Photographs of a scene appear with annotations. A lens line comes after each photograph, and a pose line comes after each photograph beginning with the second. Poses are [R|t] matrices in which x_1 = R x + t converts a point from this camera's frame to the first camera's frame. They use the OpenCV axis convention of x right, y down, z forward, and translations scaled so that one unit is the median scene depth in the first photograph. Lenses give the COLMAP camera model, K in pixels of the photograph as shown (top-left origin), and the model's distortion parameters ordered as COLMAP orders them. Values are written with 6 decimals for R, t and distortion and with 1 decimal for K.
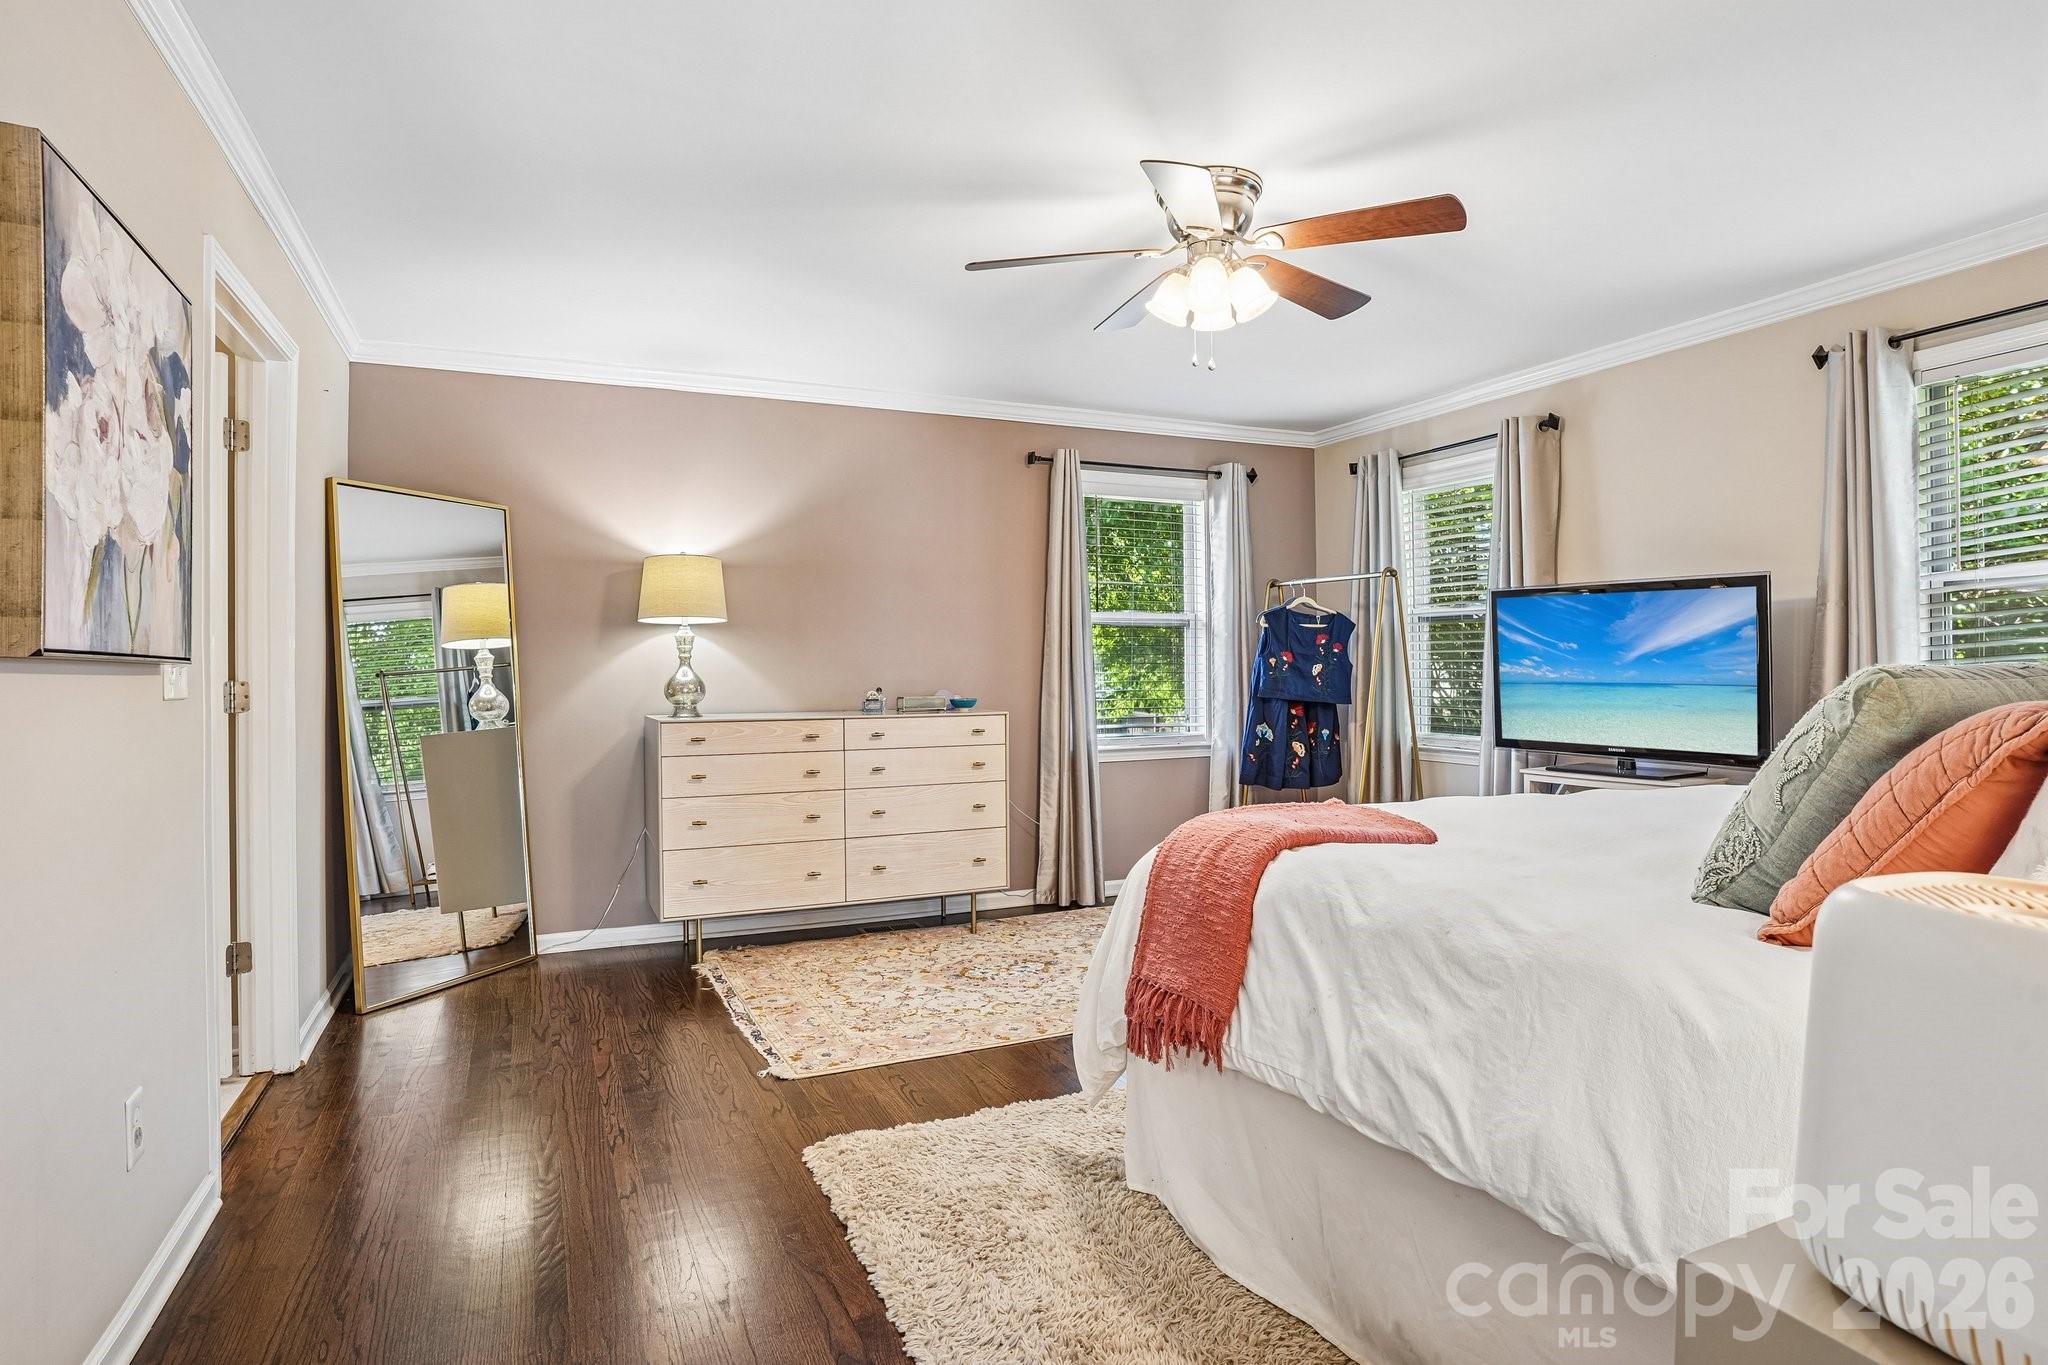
lens RADIAL K [[1083.8, 0, 1040.7], [0, 1083.8, 677.5], [0, 0, 1]] dist [-0.074185, 0.043729]
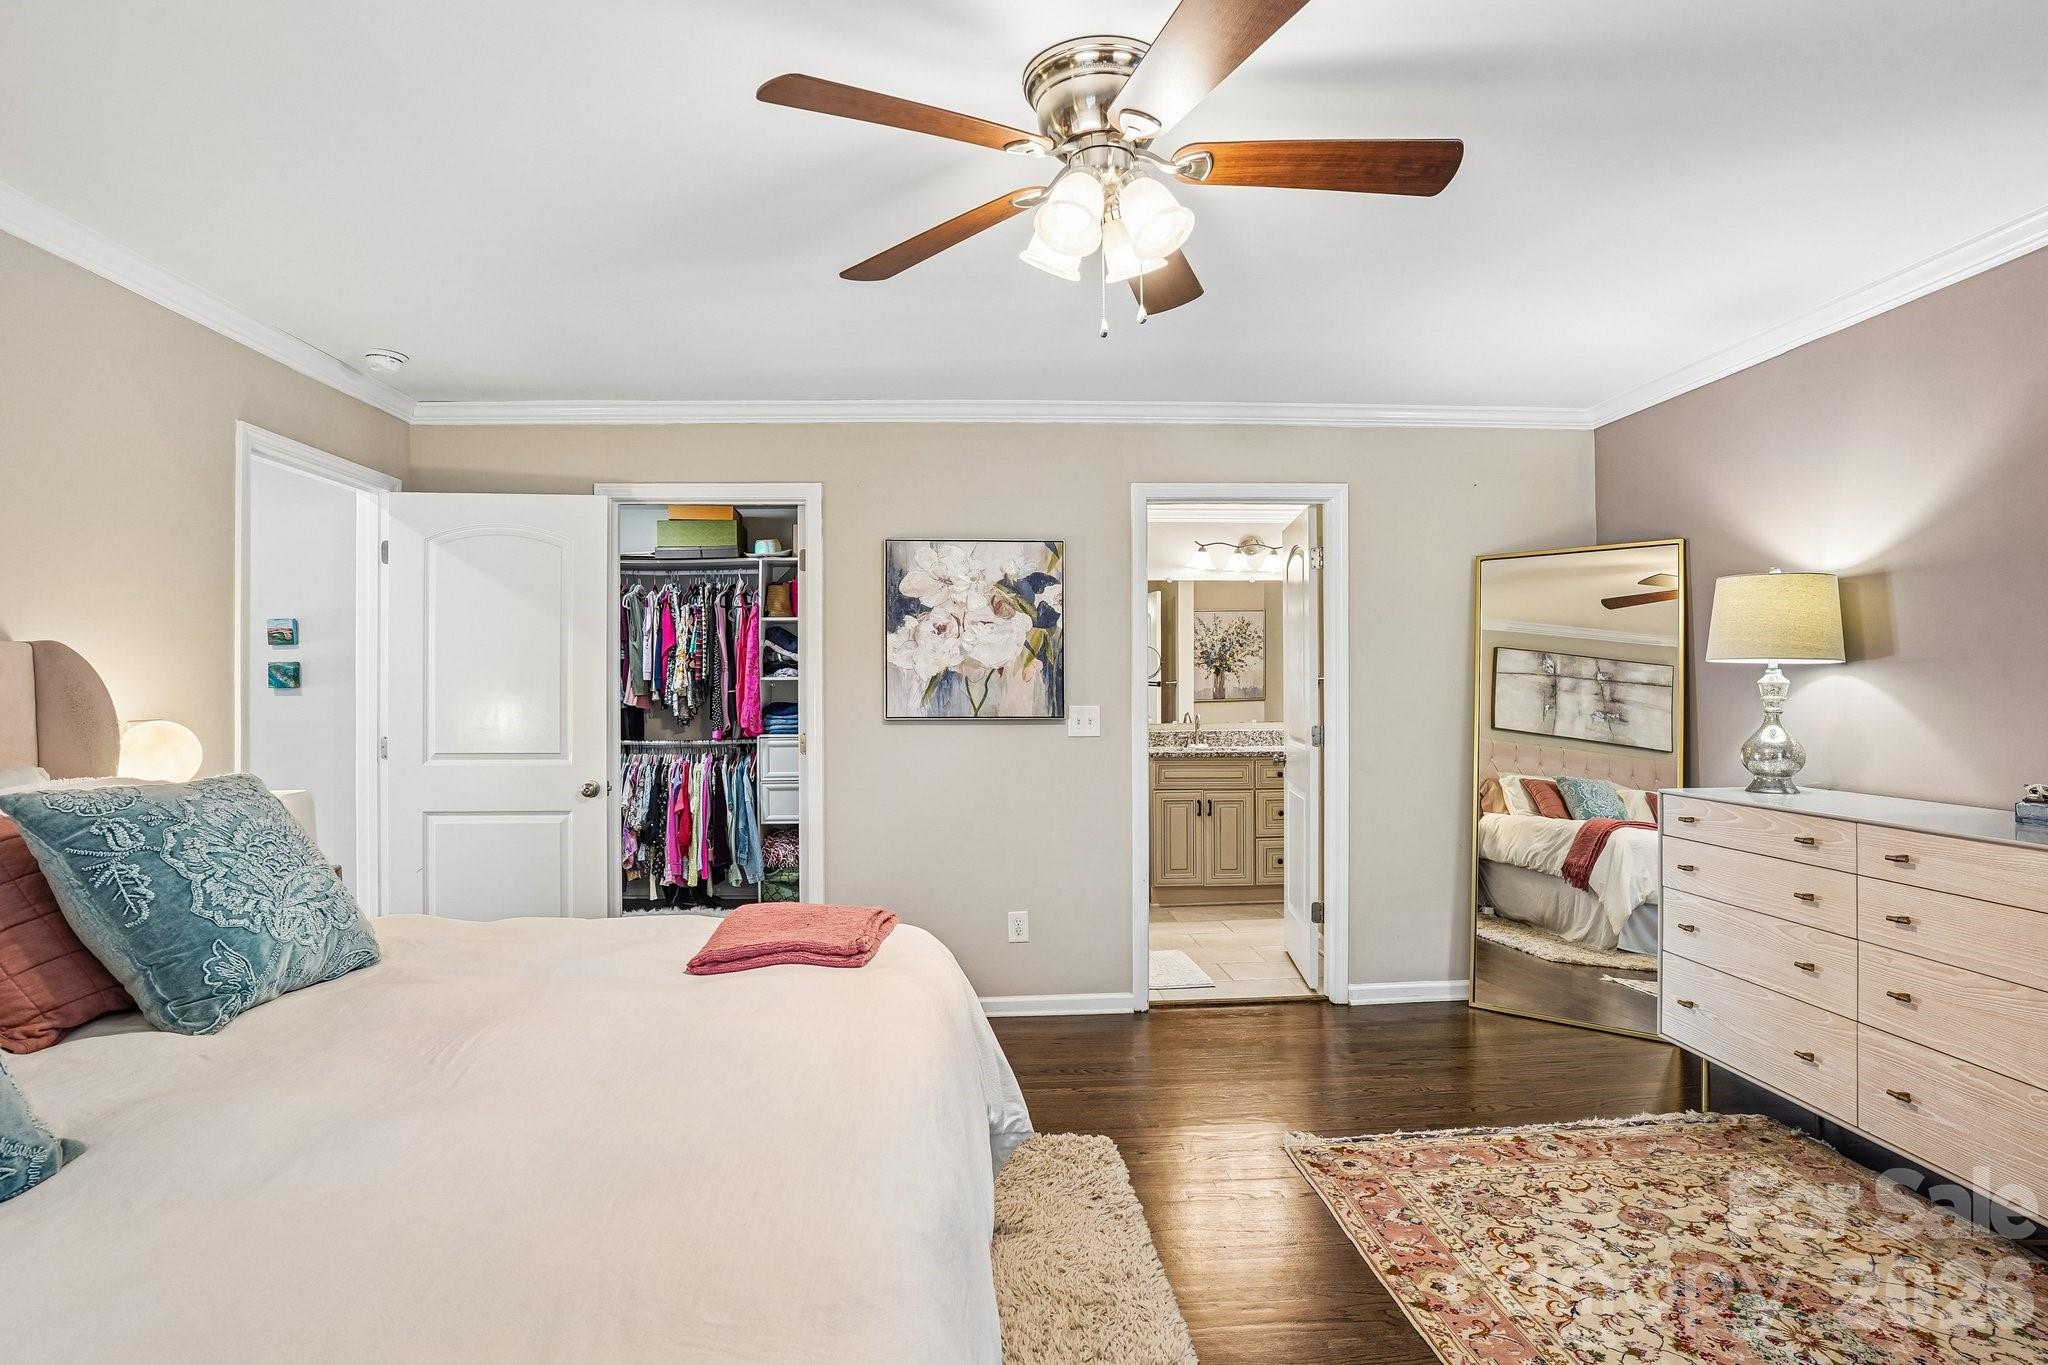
lens RADIAL K [[1083.8, 0, 1006.6], [0, 1083.8, 677.8], [0, 0, 1]] dist [-0.074185, 0.043729]
pose [[-0.384129, -0.002051, -0.923277, 0.637149], [-0.000454, 0.999998, -0.002033, -0.047754], [0.923279, -0.000362, -0.384129, 0.930251]]
